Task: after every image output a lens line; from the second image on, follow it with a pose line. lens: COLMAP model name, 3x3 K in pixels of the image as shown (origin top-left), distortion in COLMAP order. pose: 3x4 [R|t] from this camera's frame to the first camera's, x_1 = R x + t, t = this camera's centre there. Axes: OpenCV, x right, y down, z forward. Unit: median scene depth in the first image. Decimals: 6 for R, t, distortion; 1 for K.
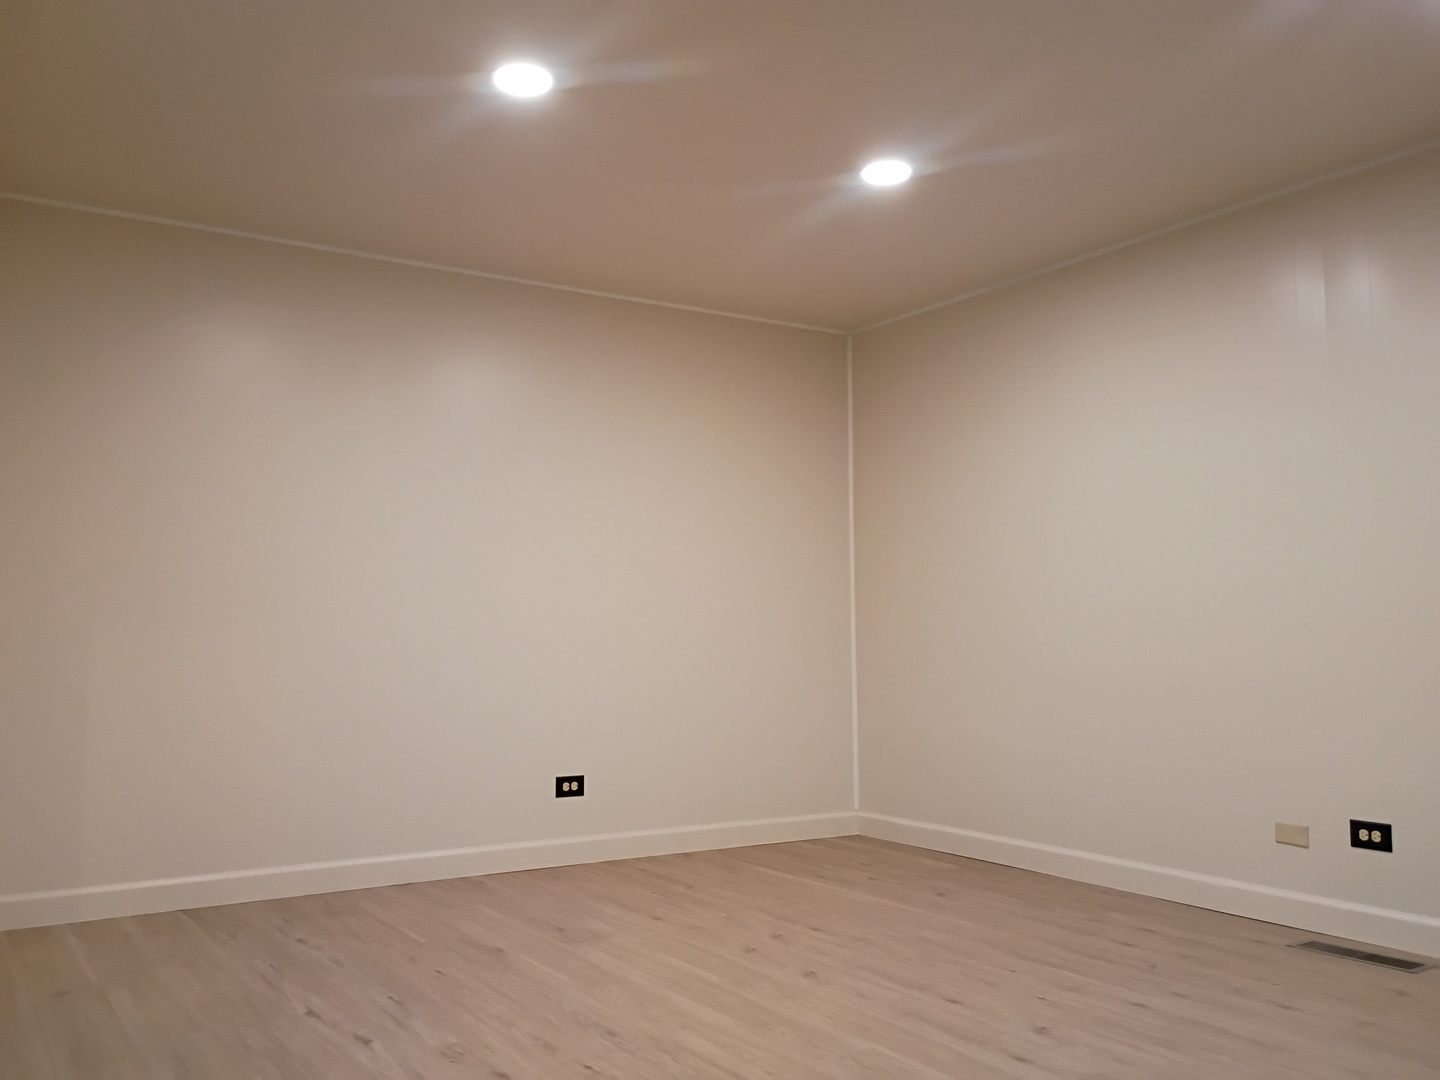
lens RADIAL K [[1232.1, 0, 720.0], [0, 1232.1, 540.0], [0, 0, 1]] dist [0.002889, 0.000921]
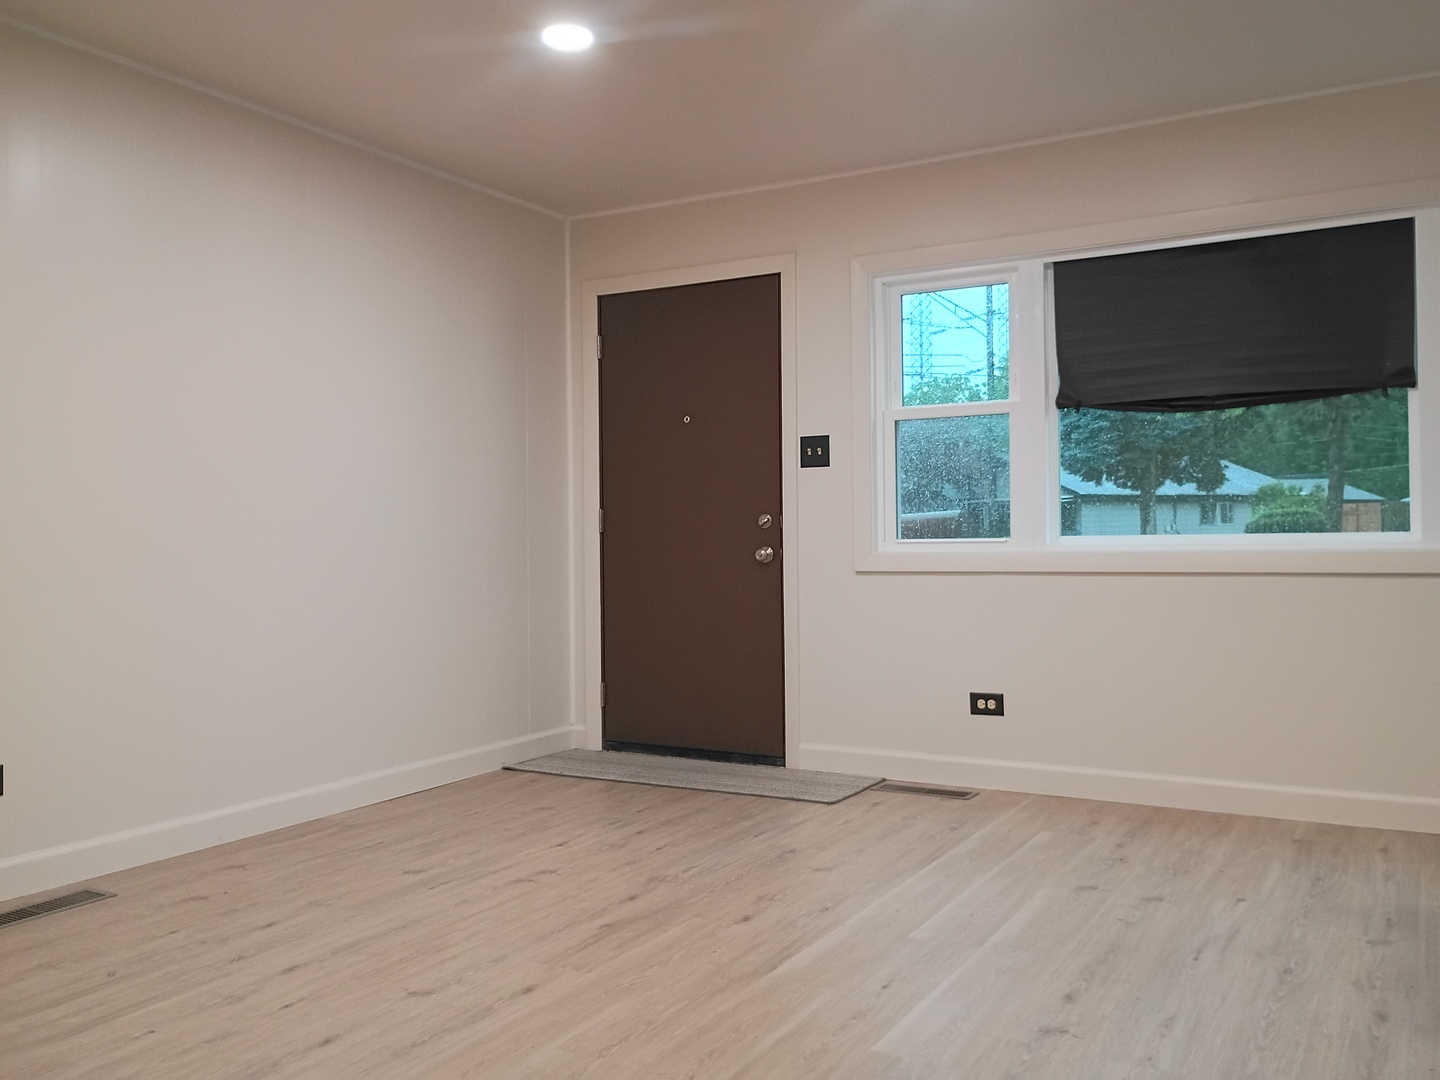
lens RADIAL K [[1180.9, 0, 720.0], [0, 1180.9, 540.0], [0, 0, 1]] dist [-0.005666, -0.003720]
pose [[-0.463232, -0.005737, 0.886219, -0.619937], [-0.070514, 0.997047, -0.030403, 0.063843], [-0.883428, -0.076574, -0.462268, 1.208031]]
